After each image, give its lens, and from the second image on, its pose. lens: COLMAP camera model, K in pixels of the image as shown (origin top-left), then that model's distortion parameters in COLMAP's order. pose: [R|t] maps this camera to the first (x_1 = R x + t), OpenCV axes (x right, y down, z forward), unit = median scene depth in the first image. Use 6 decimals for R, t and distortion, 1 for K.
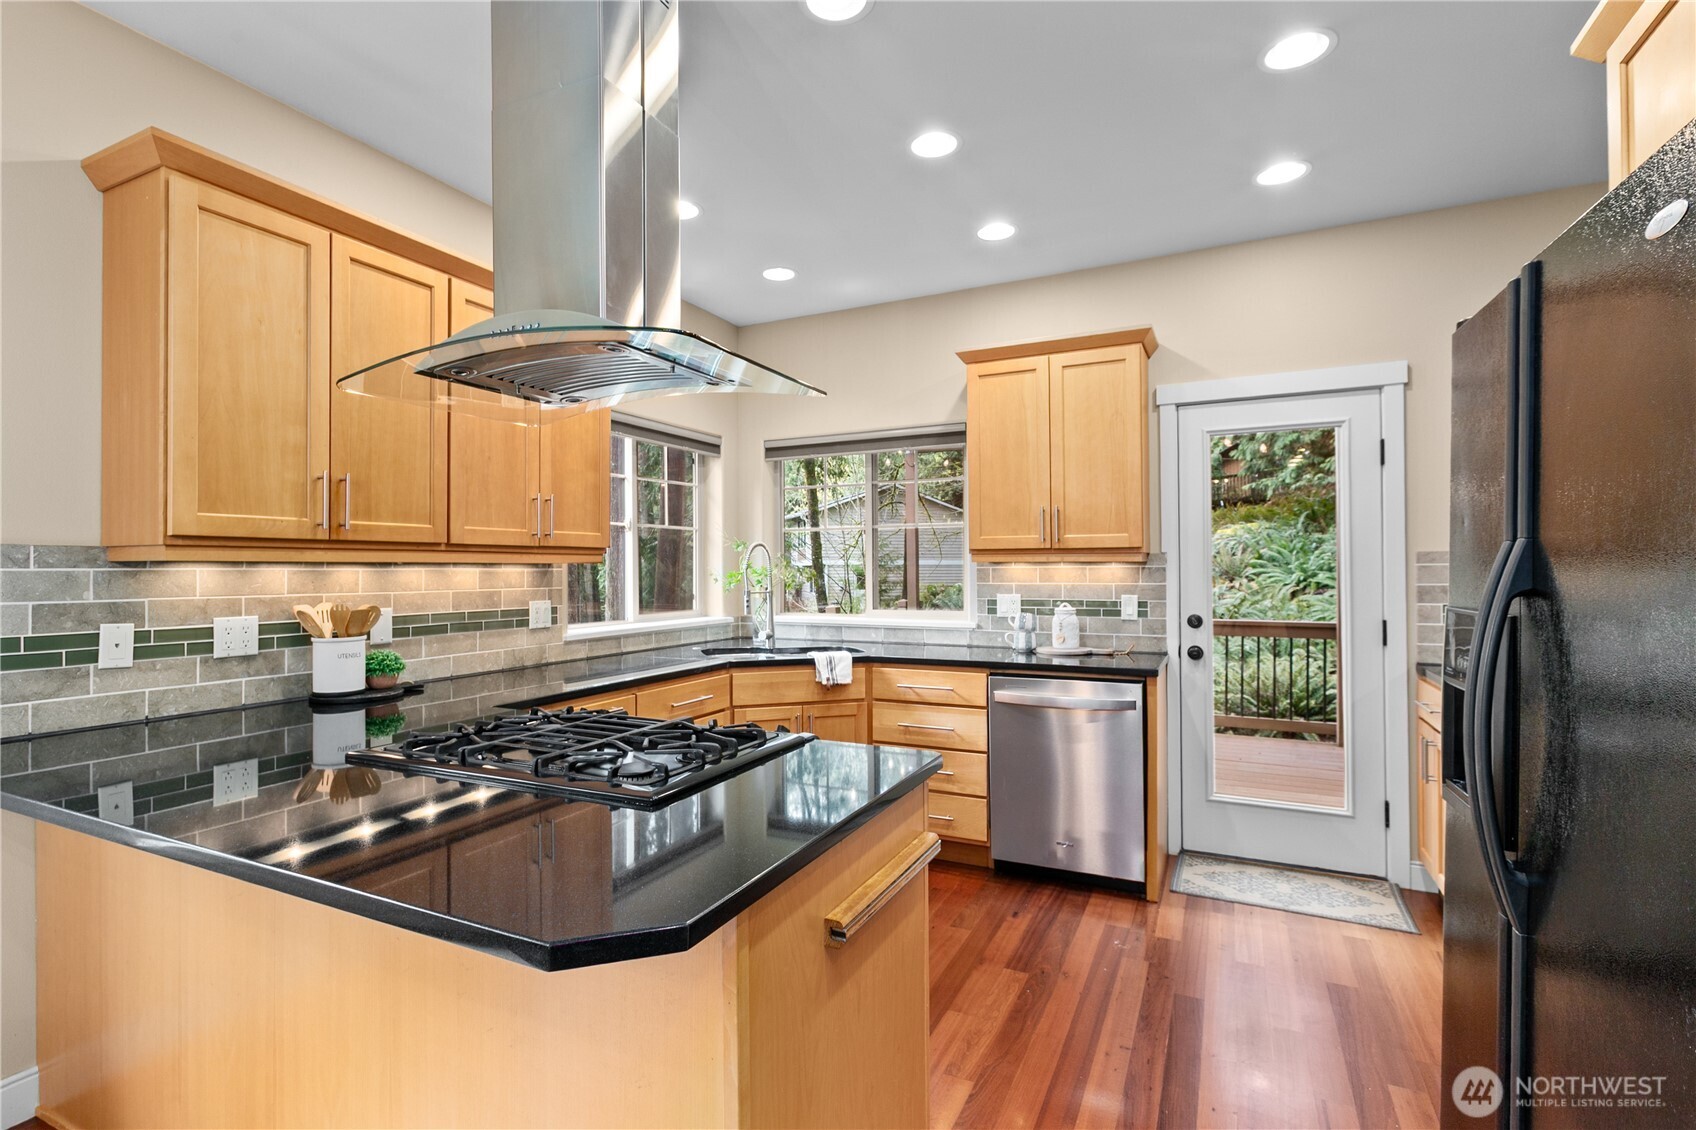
lens RADIAL K [[782.5, 0, 802.9], [0, 782.5, 560.6], [0, 0, 1]] dist [-0.000565, -0.000051]
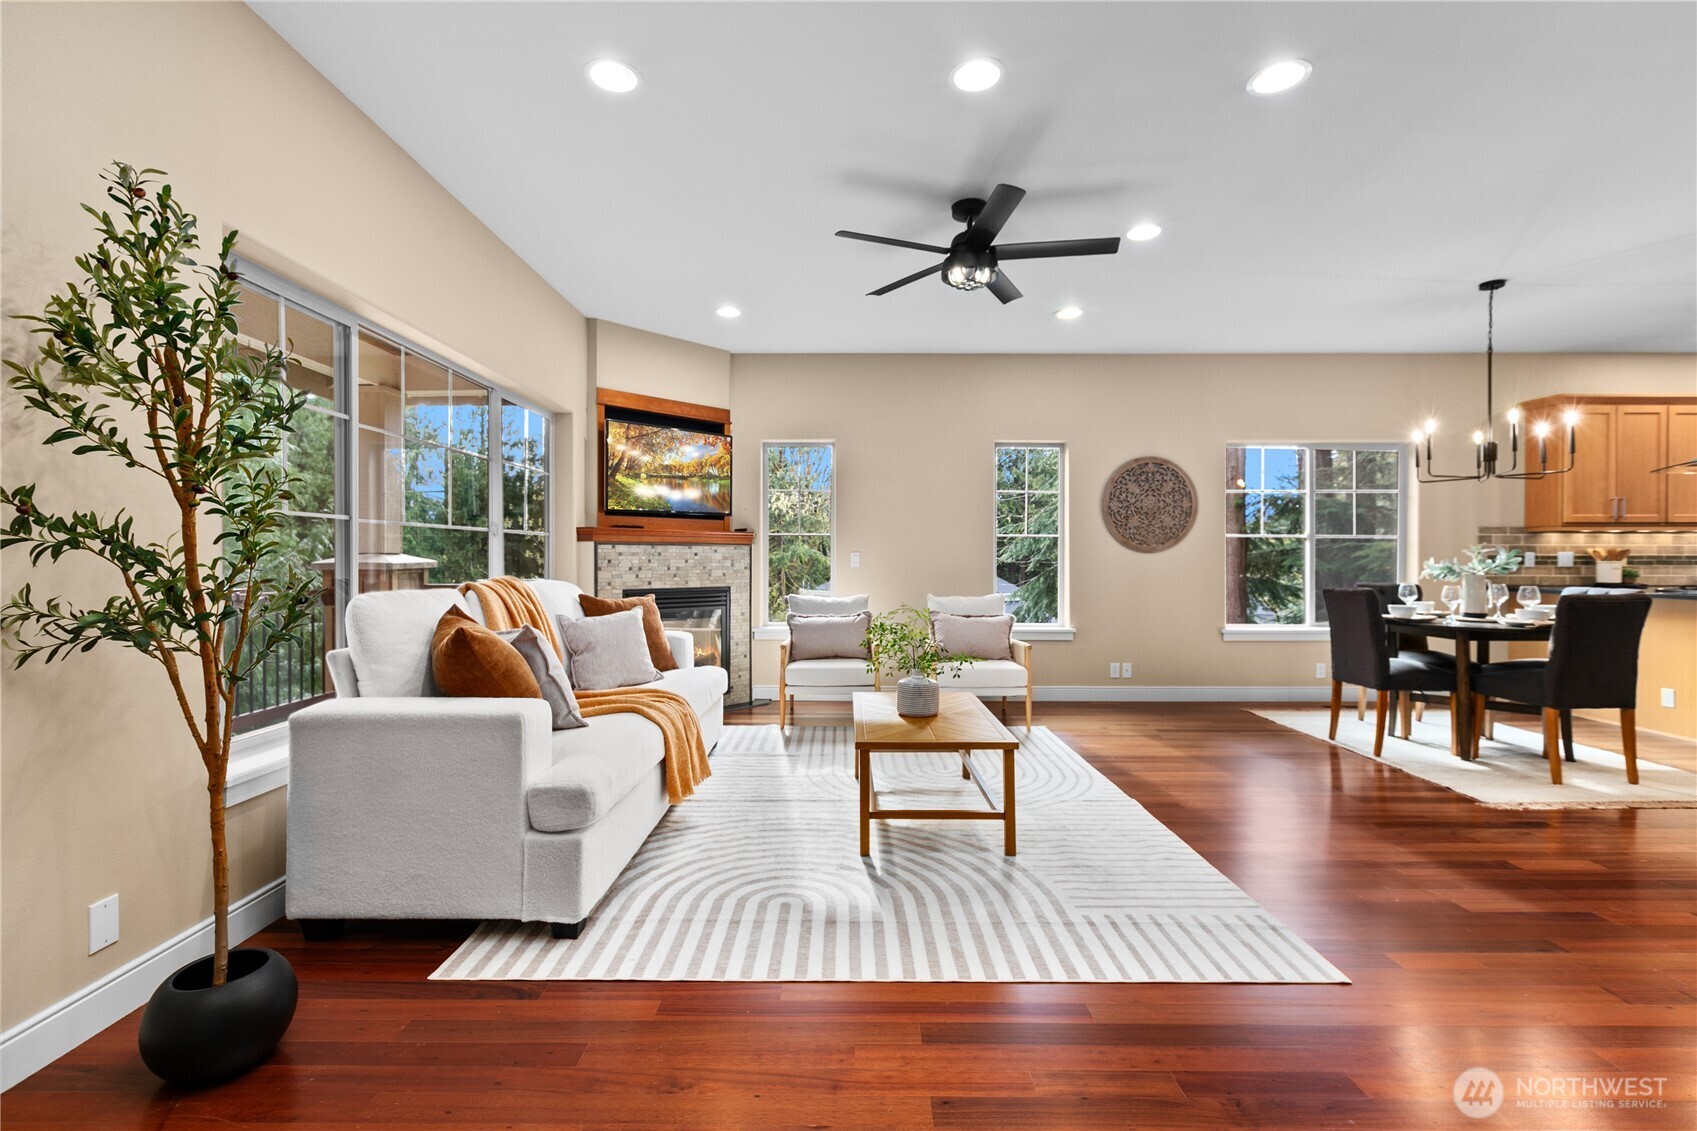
lens RADIAL K [[753.0, 0, 846.6], [0, 753.0, 562.4], [0, 0, 1]] dist [0.000146, -0.000122]
pose [[0.477646, 0.009955, -0.878496, 0.308705], [0.008062, 0.999844, 0.015713, 0.037850], [0.878515, -0.014588, 0.477491, -1.986709]]
